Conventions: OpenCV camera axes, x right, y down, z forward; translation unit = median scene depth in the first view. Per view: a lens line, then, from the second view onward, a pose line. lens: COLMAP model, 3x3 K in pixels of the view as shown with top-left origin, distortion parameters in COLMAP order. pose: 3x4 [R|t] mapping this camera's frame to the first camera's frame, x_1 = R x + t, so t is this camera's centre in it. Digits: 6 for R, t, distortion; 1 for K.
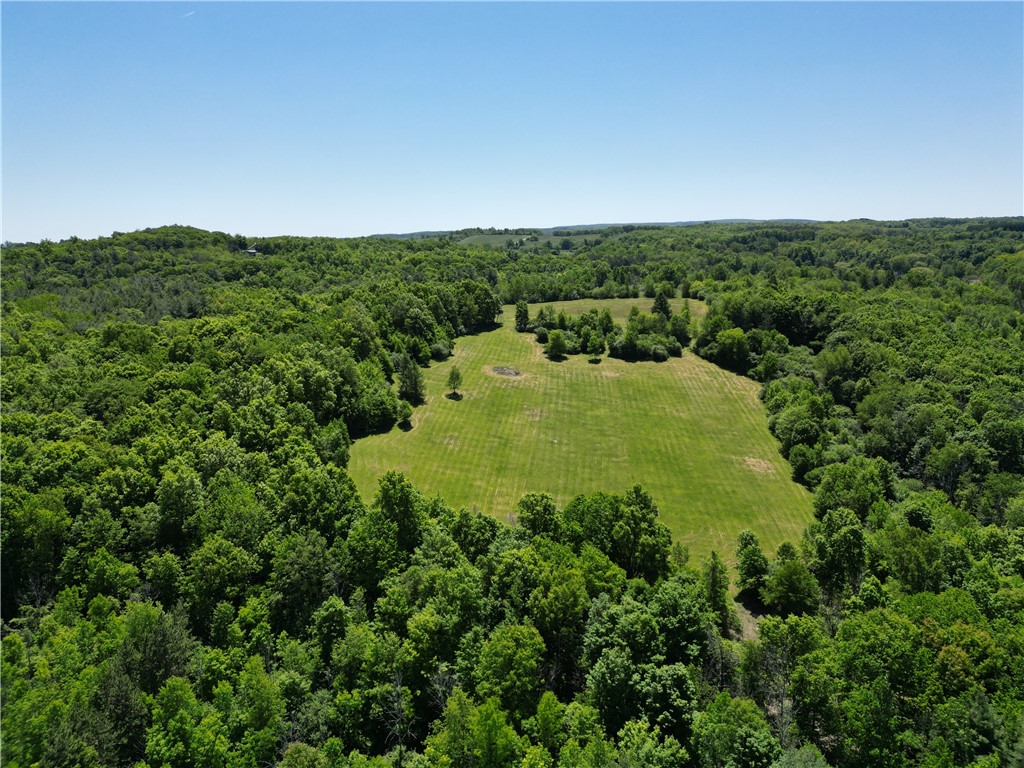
lens RADIAL K [[723.3, 0, 509.1], [0, 723.3, 381.5], [0, 0, 1]] dist [0.093523, -0.092951]
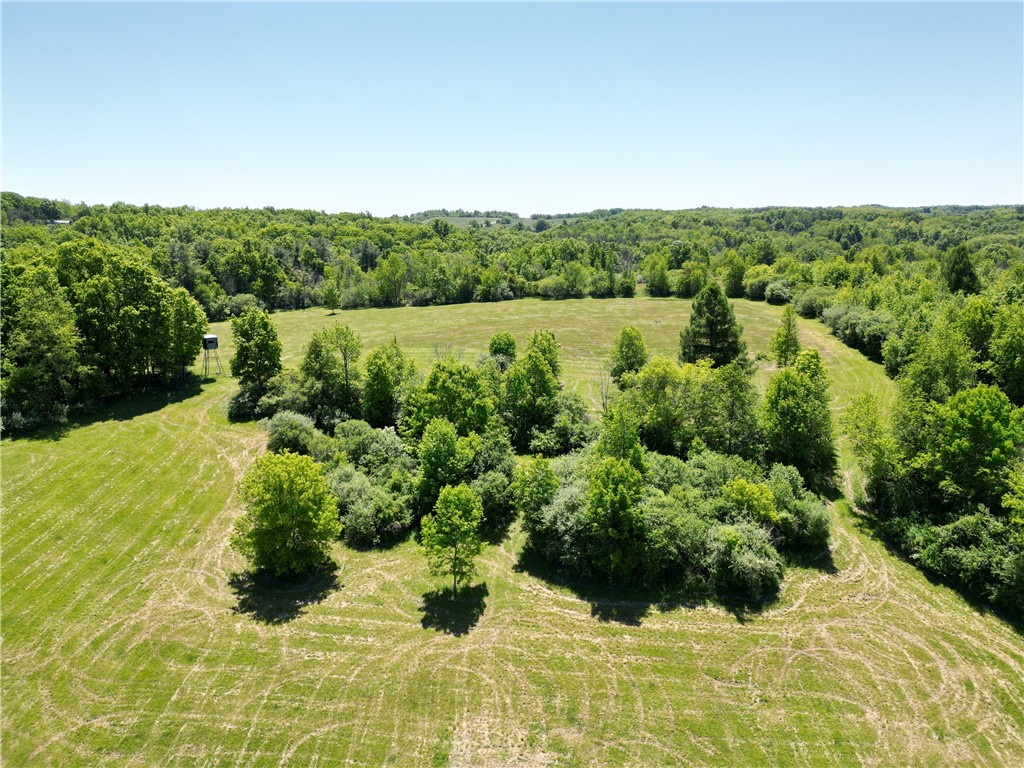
lens RADIAL K [[723.3, 0, 509.1], [0, 723.3, 381.5], [0, 0, 1]] dist [0.093523, -0.092951]
pose [[0.999864, 0.001905, 0.016396, 0.088917], [-0.002087, 0.999936, 0.011083, -0.065276], [-0.016374, -0.011115, 0.999804, 0.527390]]
